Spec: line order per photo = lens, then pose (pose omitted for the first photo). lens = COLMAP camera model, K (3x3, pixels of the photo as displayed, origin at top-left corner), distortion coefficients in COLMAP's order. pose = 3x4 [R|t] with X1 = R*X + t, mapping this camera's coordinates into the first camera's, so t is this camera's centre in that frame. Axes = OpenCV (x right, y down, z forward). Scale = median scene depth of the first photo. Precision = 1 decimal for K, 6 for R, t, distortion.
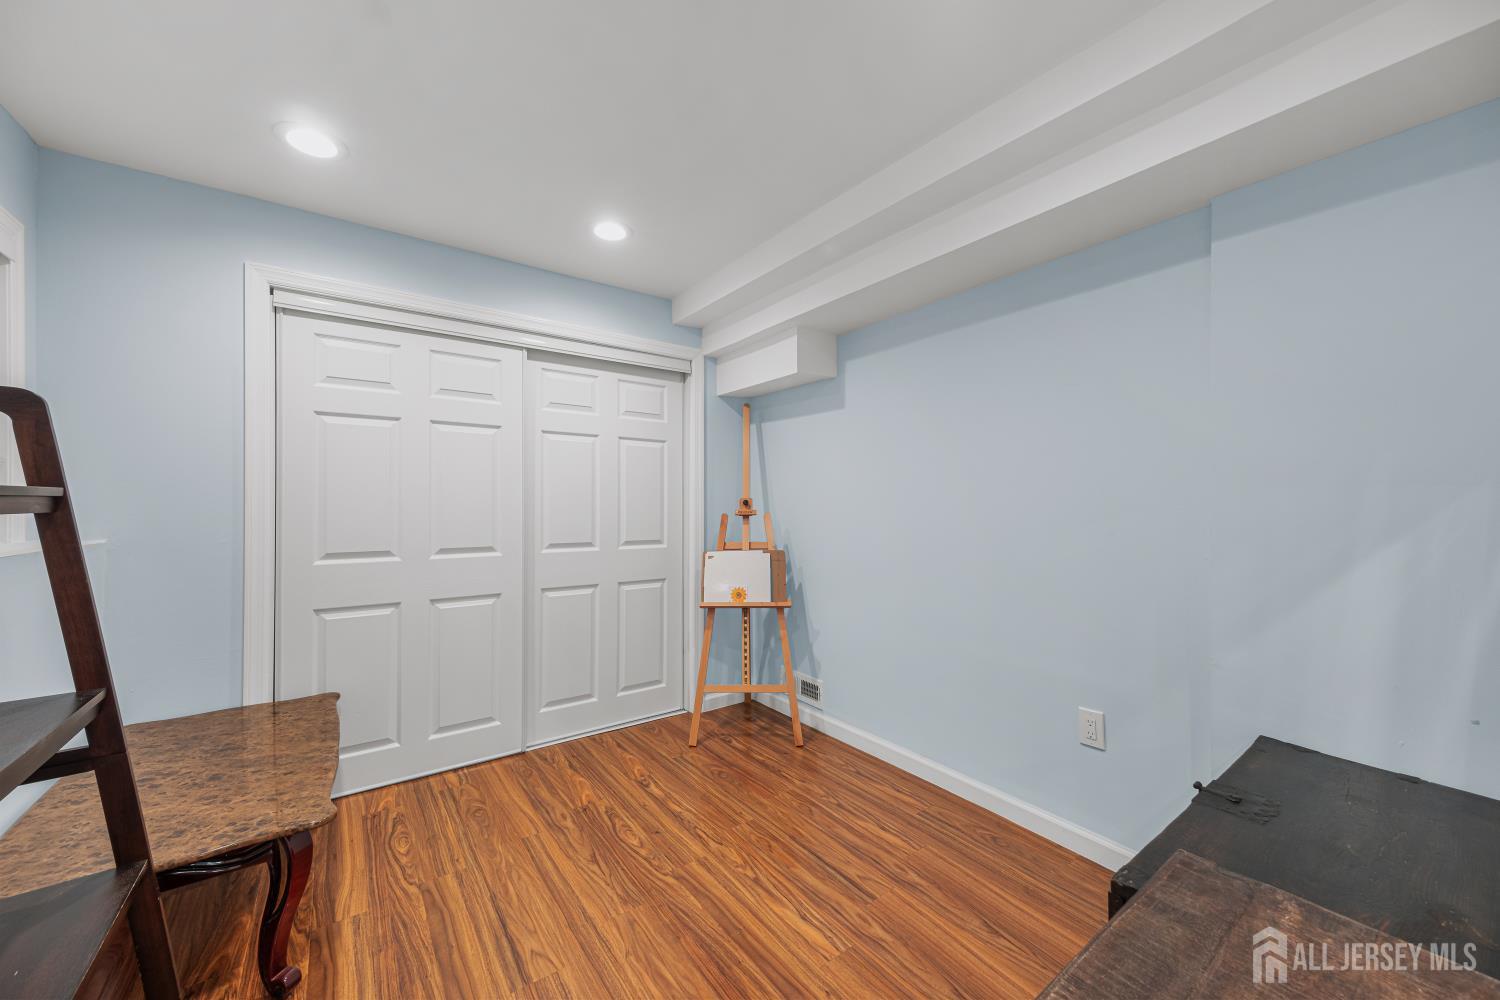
lens RADIAL K [[547.3, 0, 747.7], [0, 547.3, 506.3], [0, 0, 1]] dist [0.003356, 0.000122]
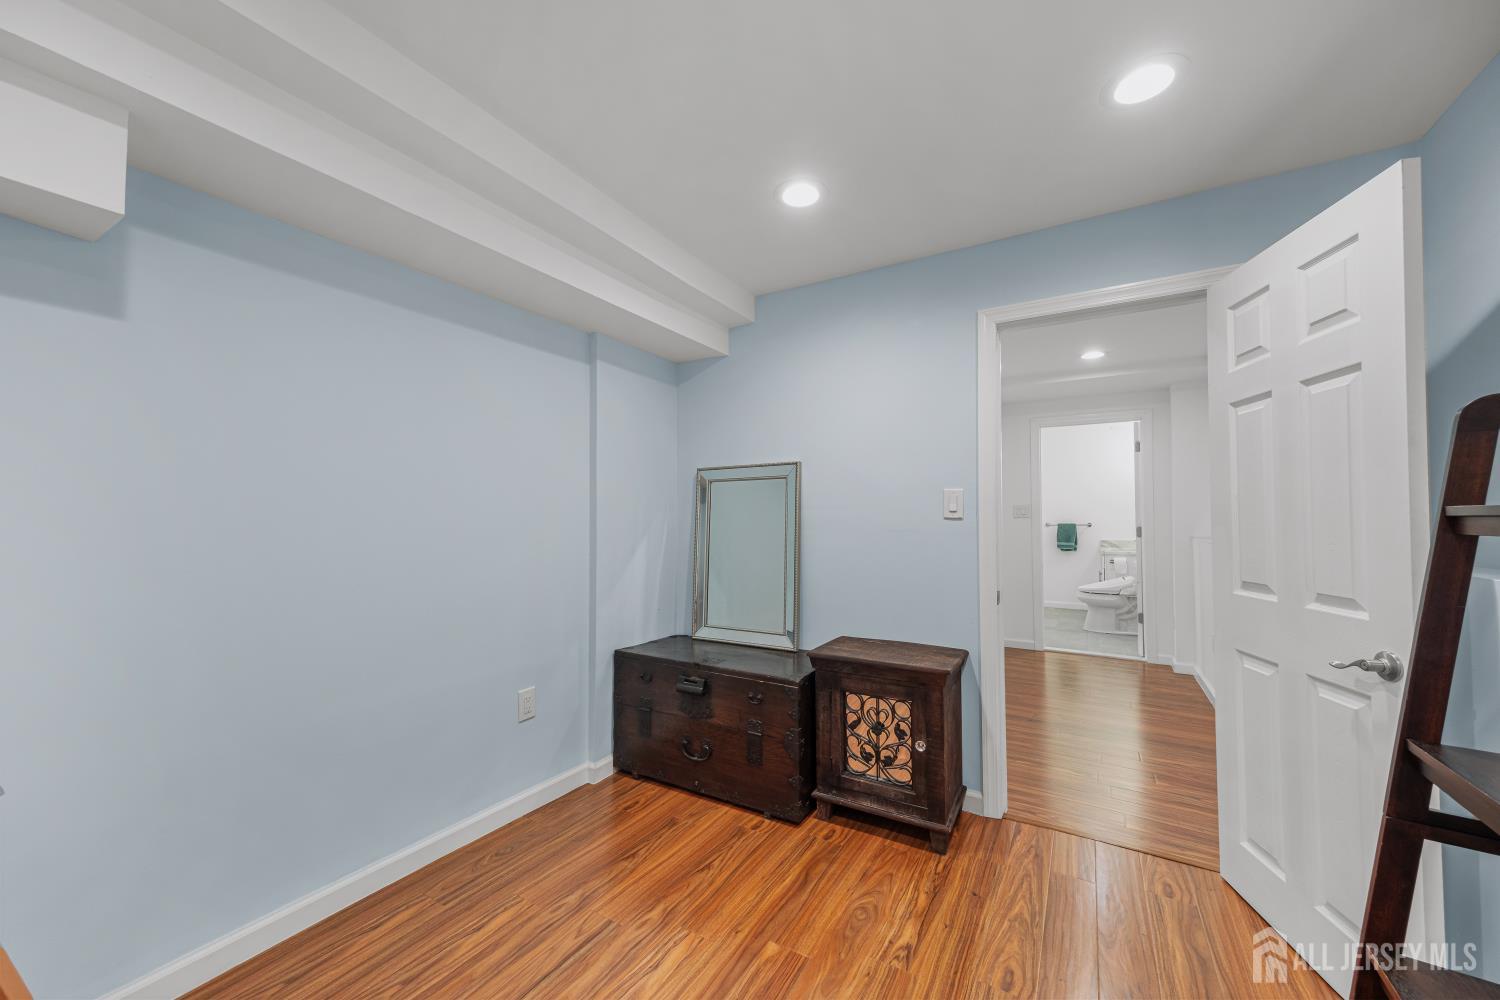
lens RADIAL K [[547.3, 0, 750.1], [0, 547.3, 505.4], [0, 0, 1]] dist [0.003356, 0.000122]
pose [[-0.365634, 0.020385, 0.930535, -0.755305], [0.004411, 0.999787, -0.020169, -0.006499], [-0.930748, -0.003270, -0.365646, 1.082724]]
